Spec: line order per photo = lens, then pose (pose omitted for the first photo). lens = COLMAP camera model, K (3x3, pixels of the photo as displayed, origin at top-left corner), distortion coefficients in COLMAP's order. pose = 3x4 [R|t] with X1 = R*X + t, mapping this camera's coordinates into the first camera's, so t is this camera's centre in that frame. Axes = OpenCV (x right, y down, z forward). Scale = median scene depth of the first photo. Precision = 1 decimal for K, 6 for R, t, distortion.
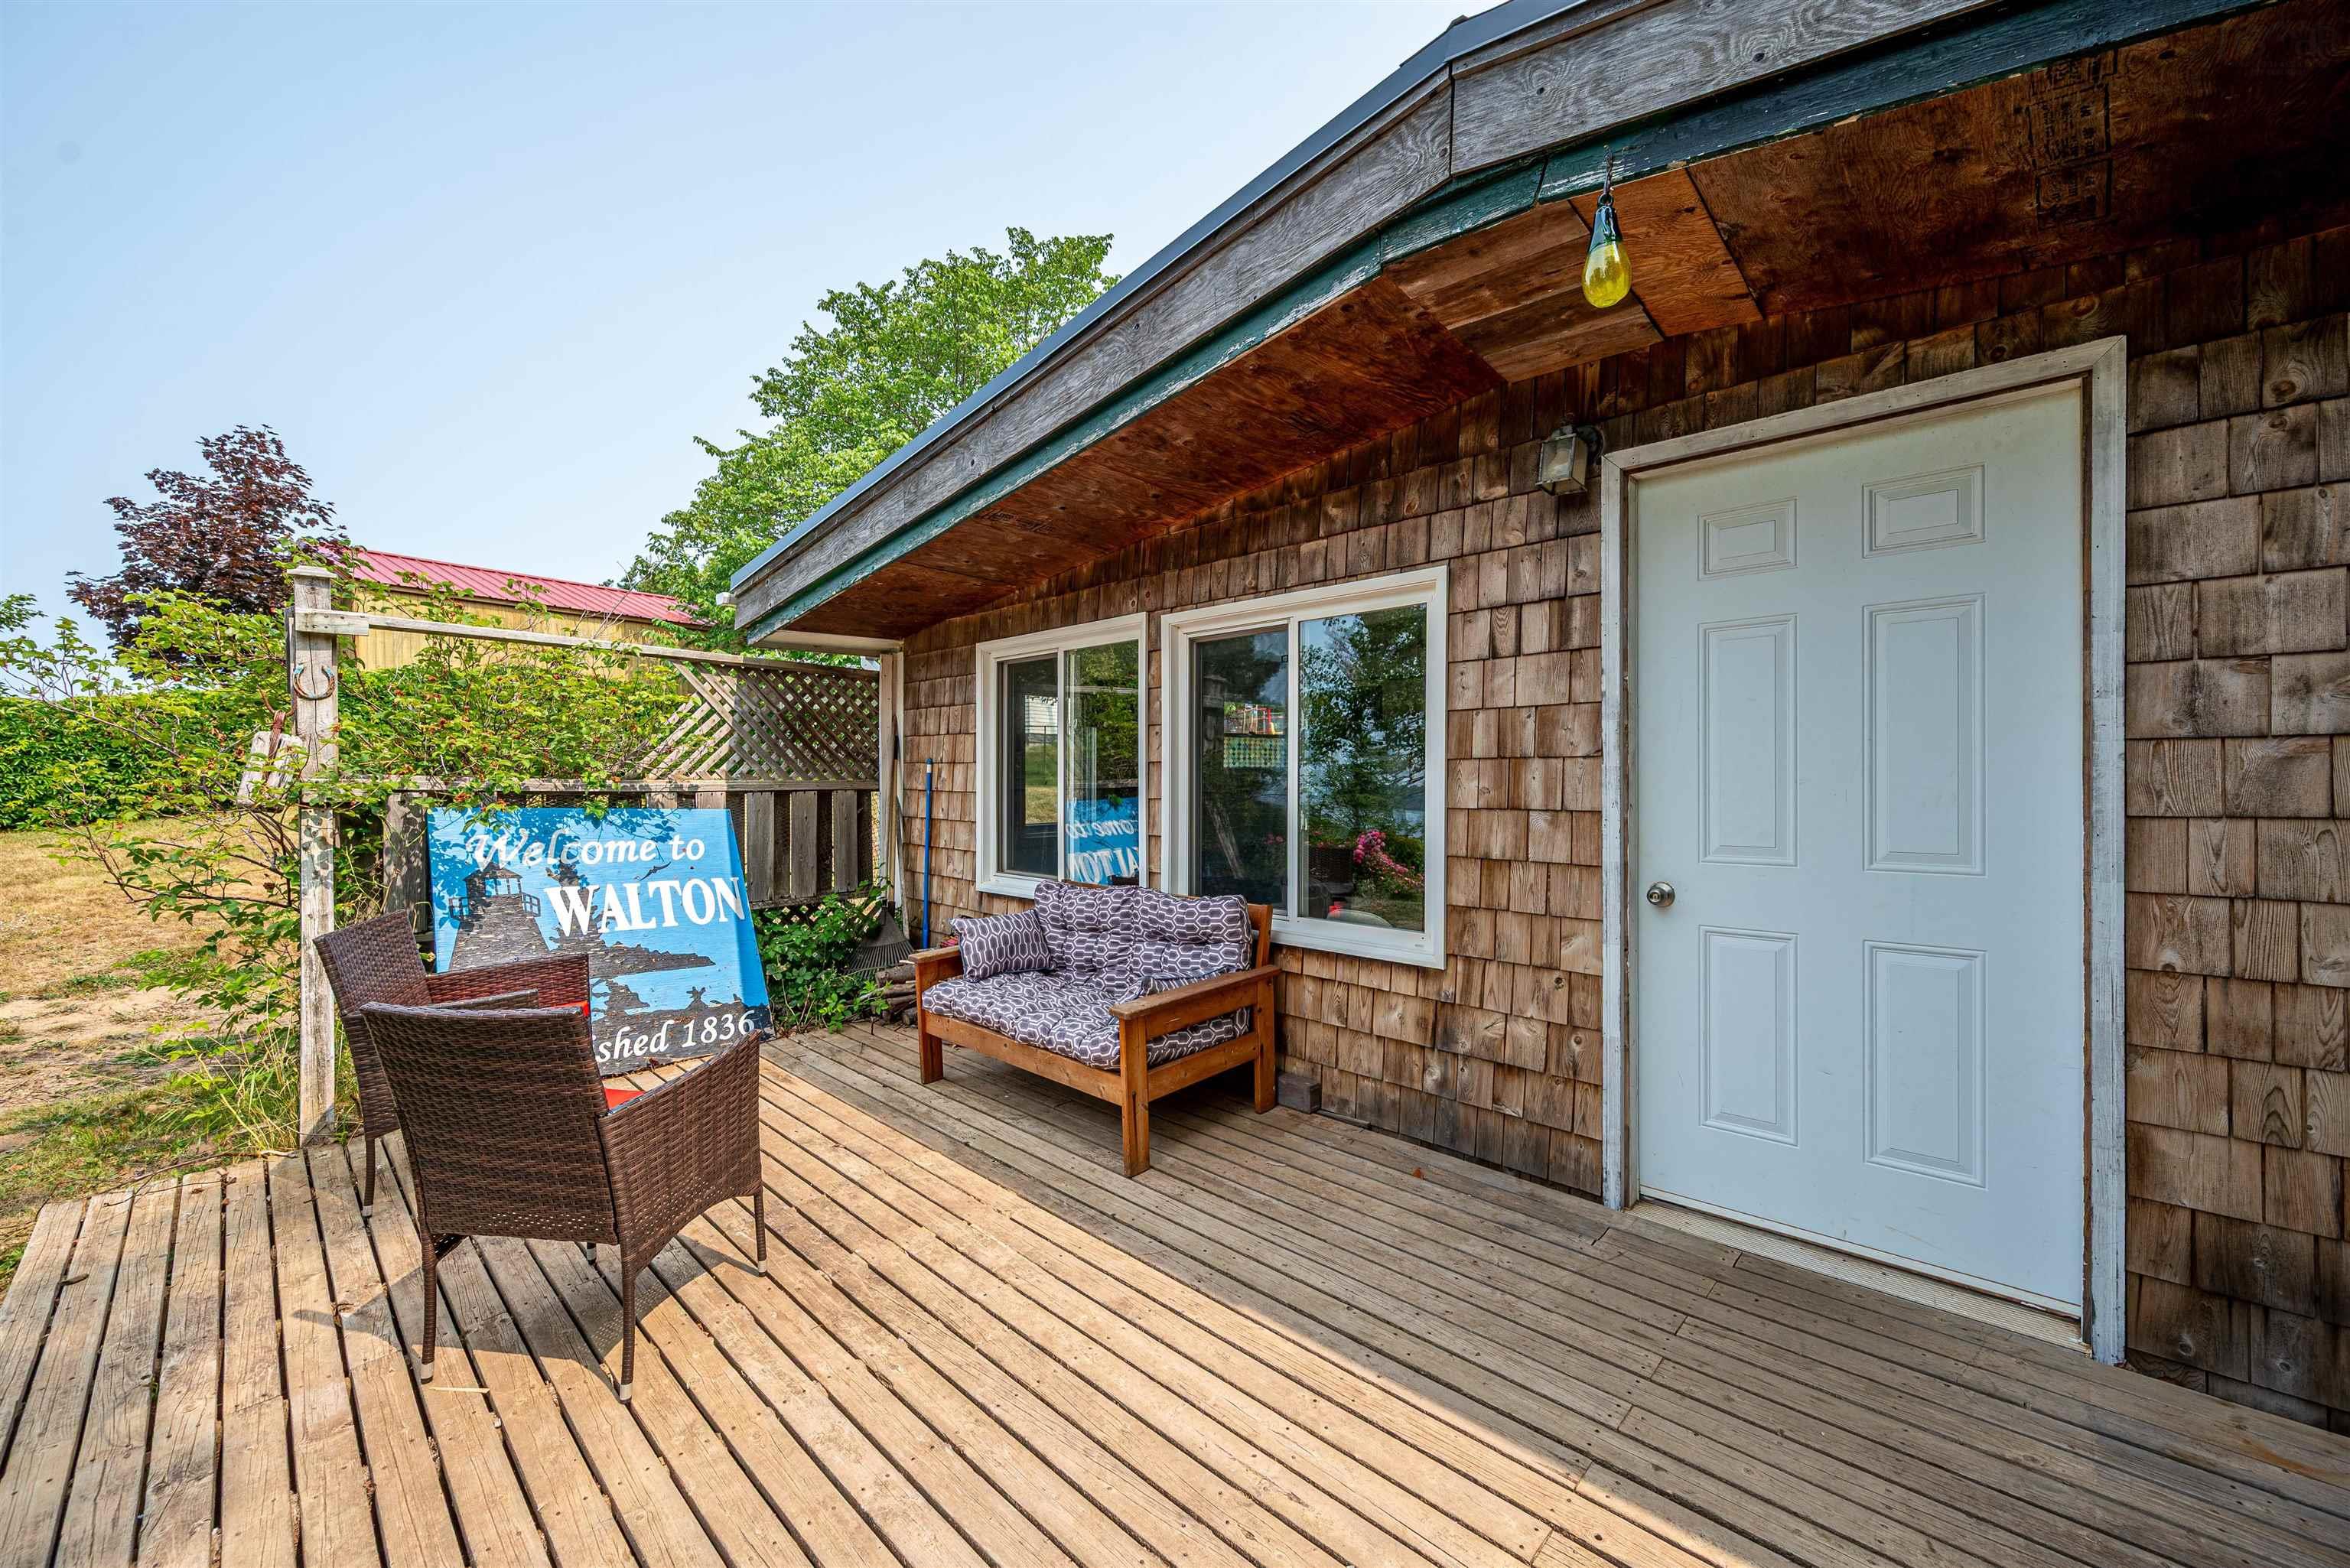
lens RADIAL K [[925.2, 0, 1181.1], [0, 925.2, 788.4], [0, 0, 1]] dist [0.000213, 0.000018]
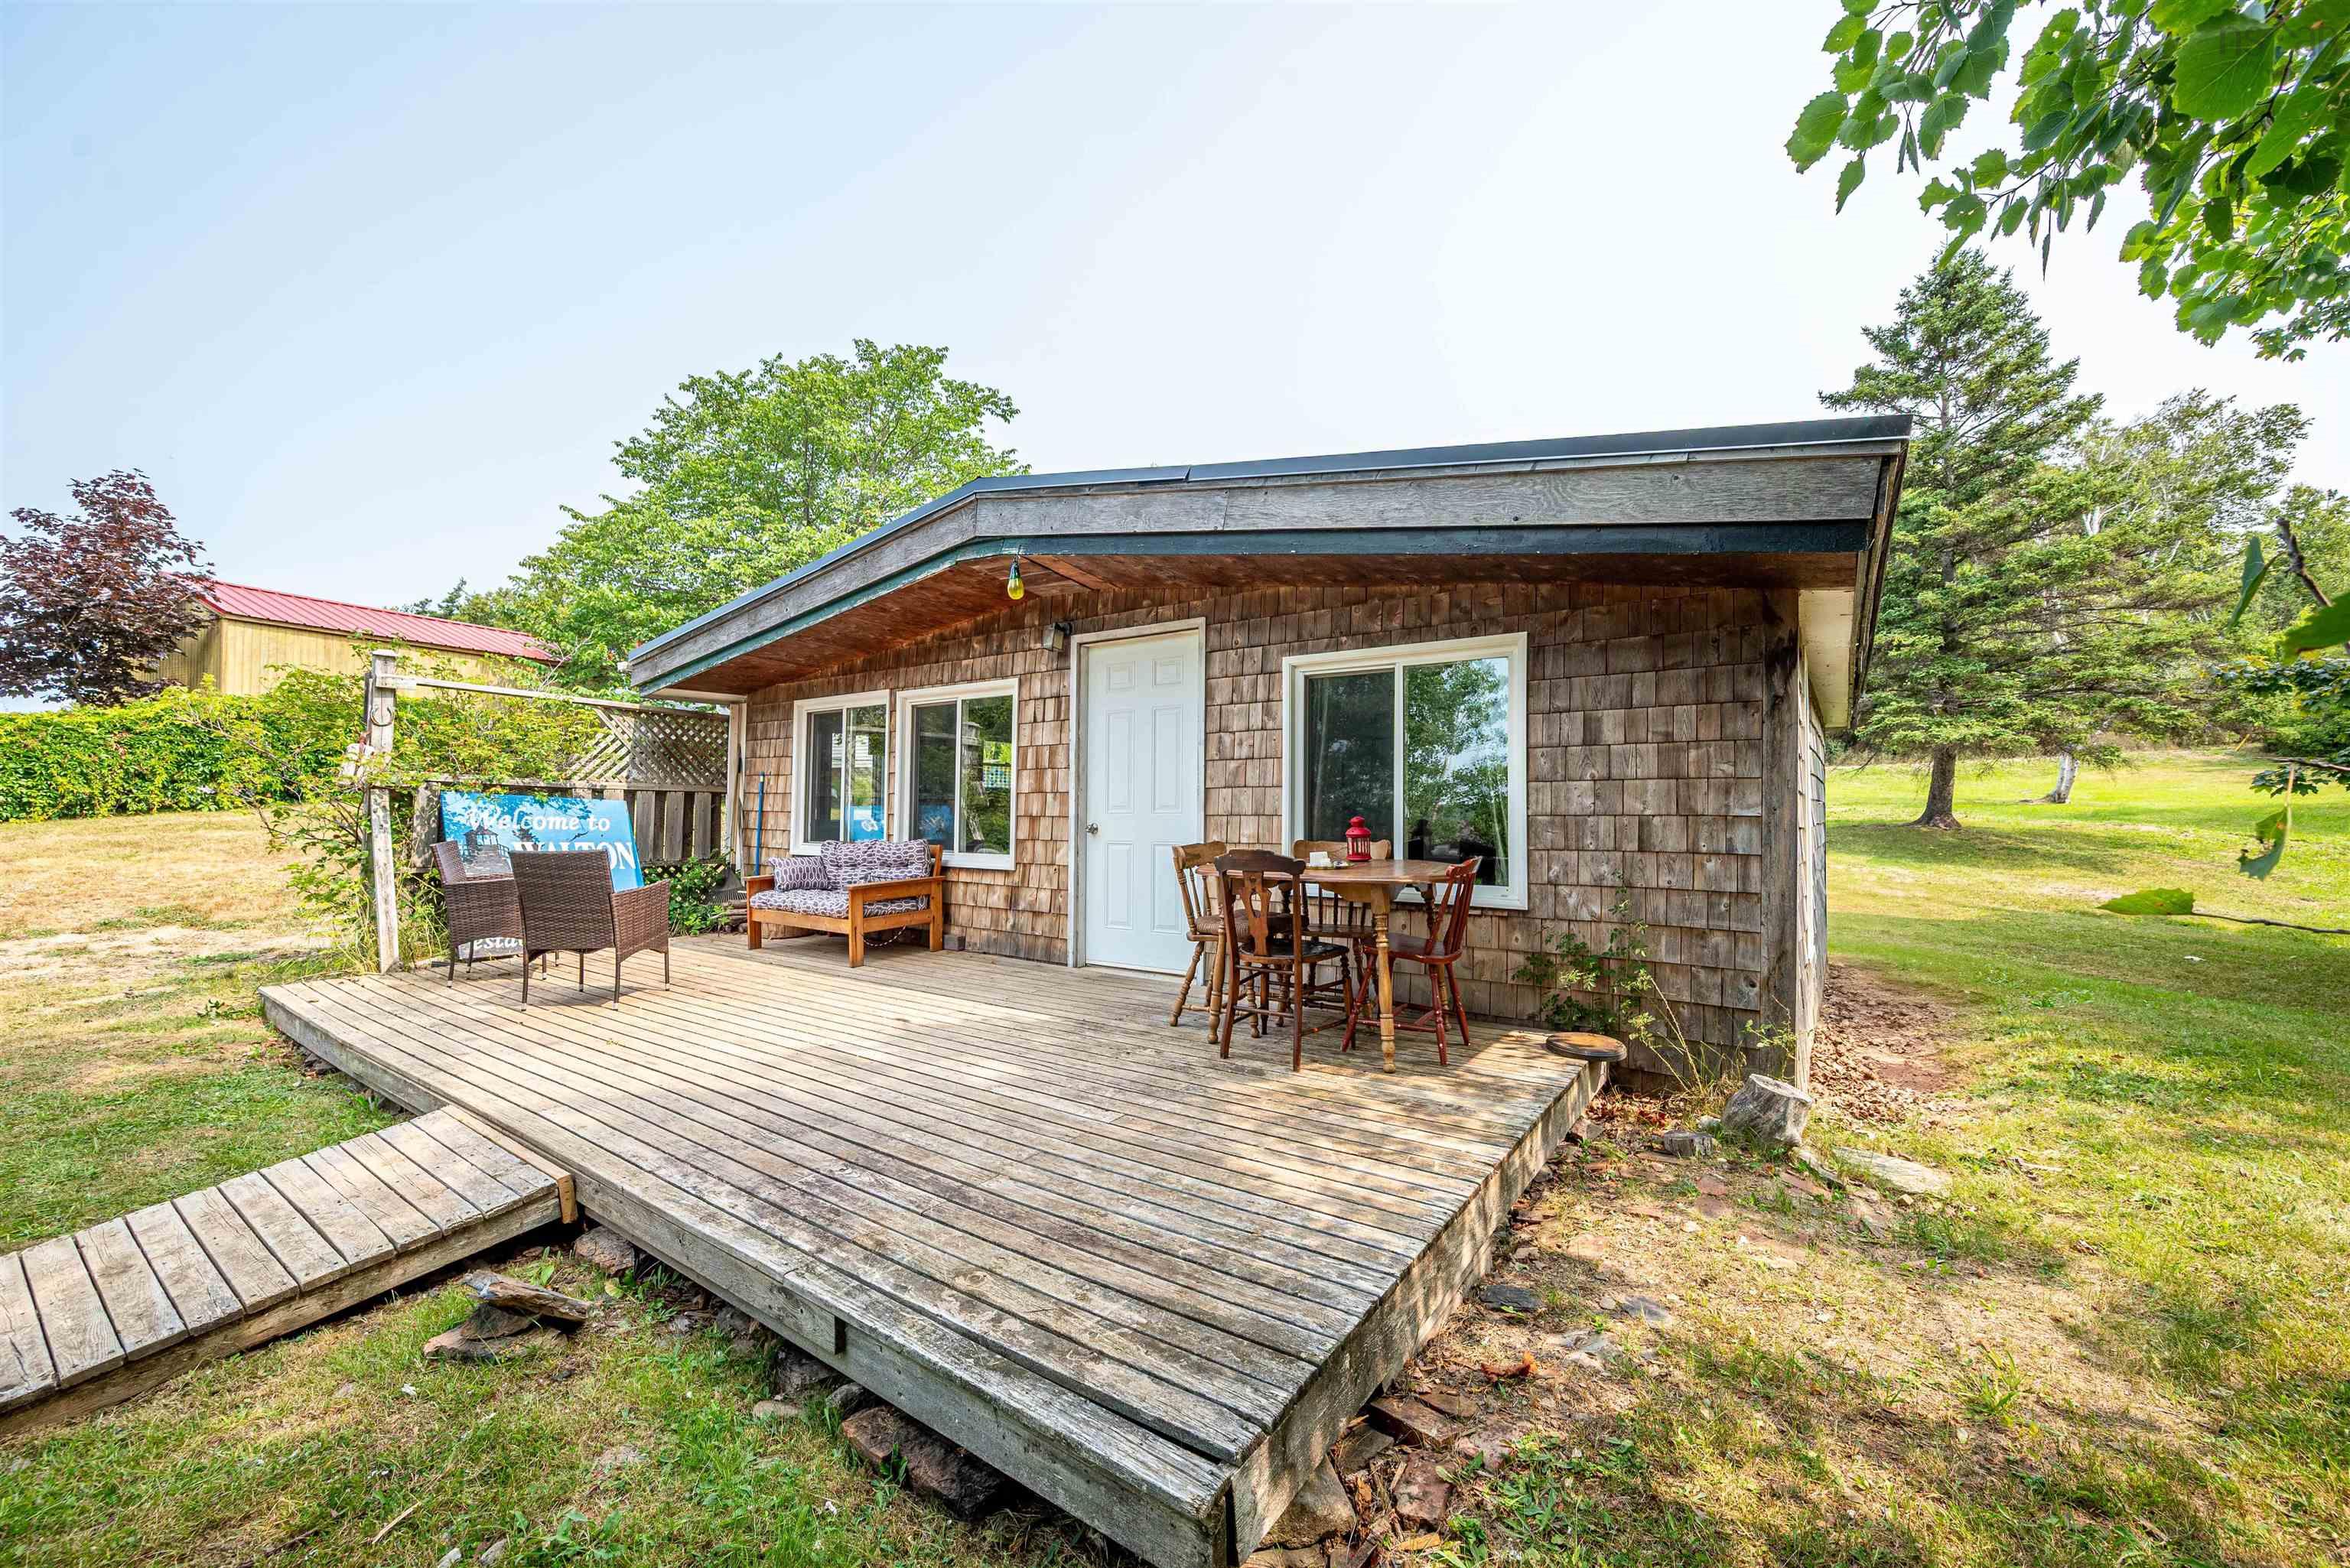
lens RADIAL K [[914.6, 0, 1183.5], [0, 914.6, 792.1], [0, 0, 1]] dist [0.001000, 0.000092]
pose [[0.988482, 0.015644, 0.150526, 0.276647], [-0.009493, 0.999094, -0.041494, 0.080730], [-0.151039, 0.039587, 0.987735, -0.876326]]
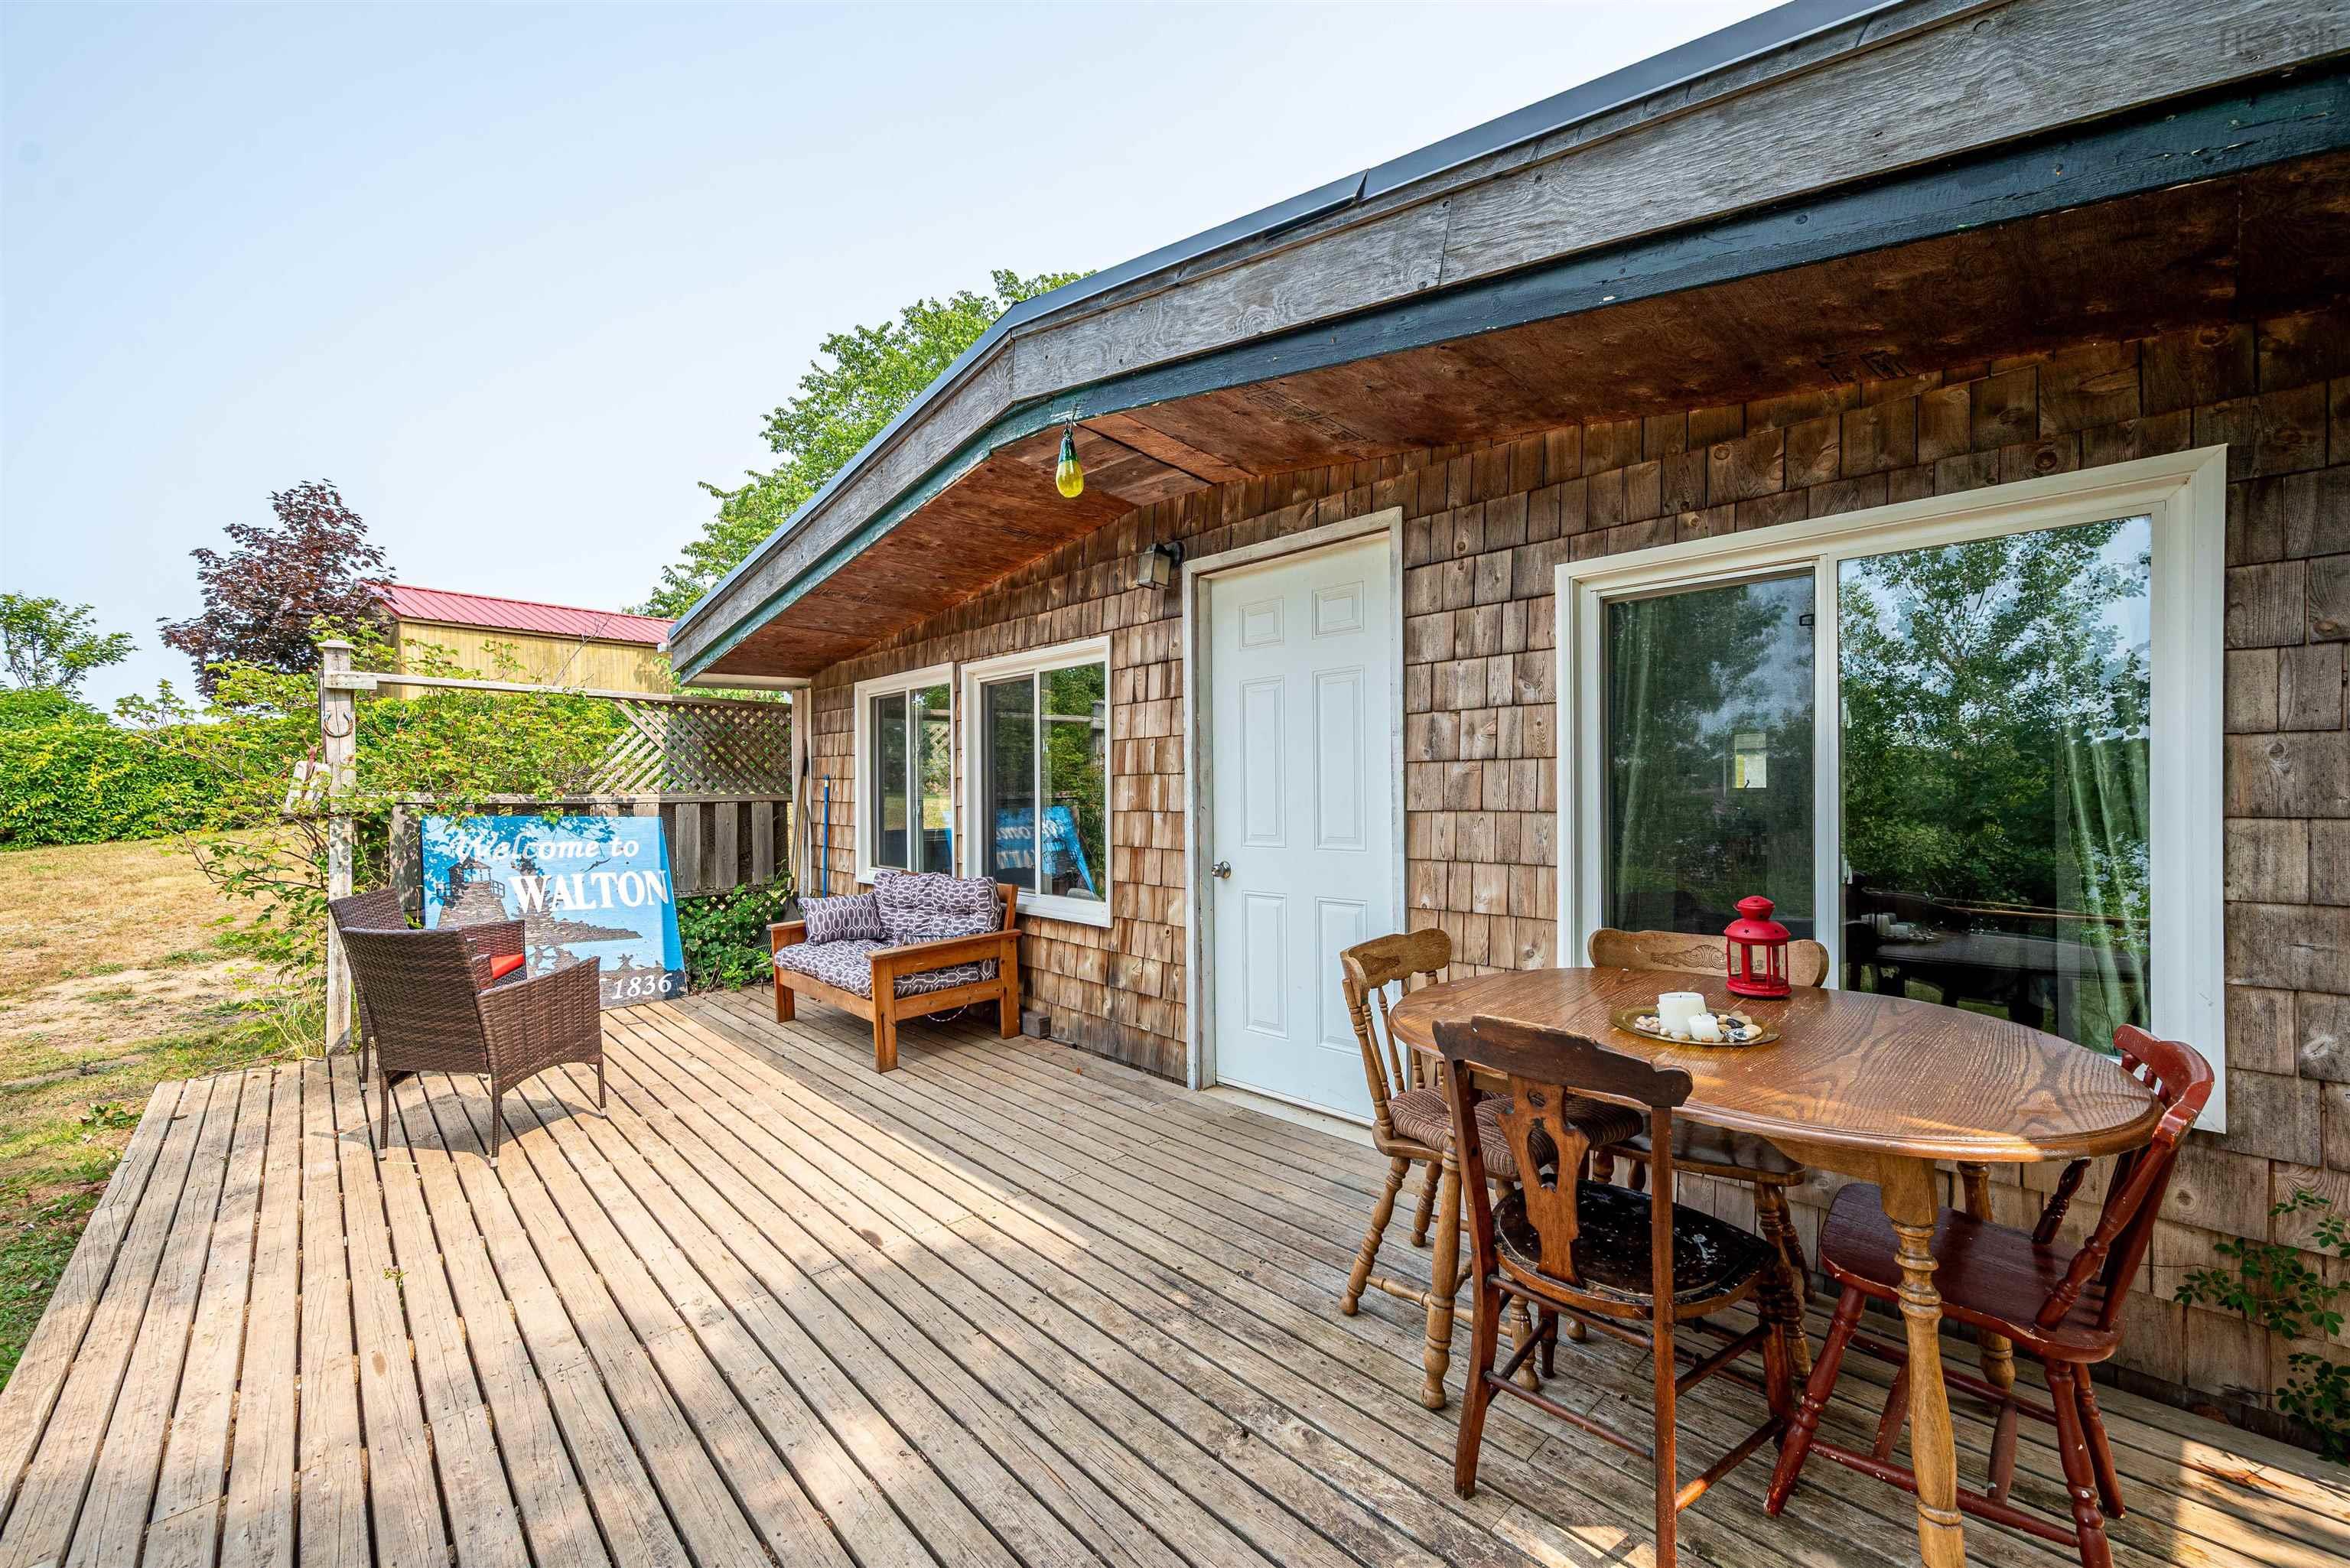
lens RADIAL K [[949.9, 0, 1182.2], [0, 949.9, 798.2], [0, 0, 1]] dist [0.000643, -0.000229]
pose [[0.998554, -0.006107, -0.053404, 0.371329], [0.006007, 0.999980, -0.002035, 0.004698], [0.053415, 0.001712, 0.998571, -0.325657]]
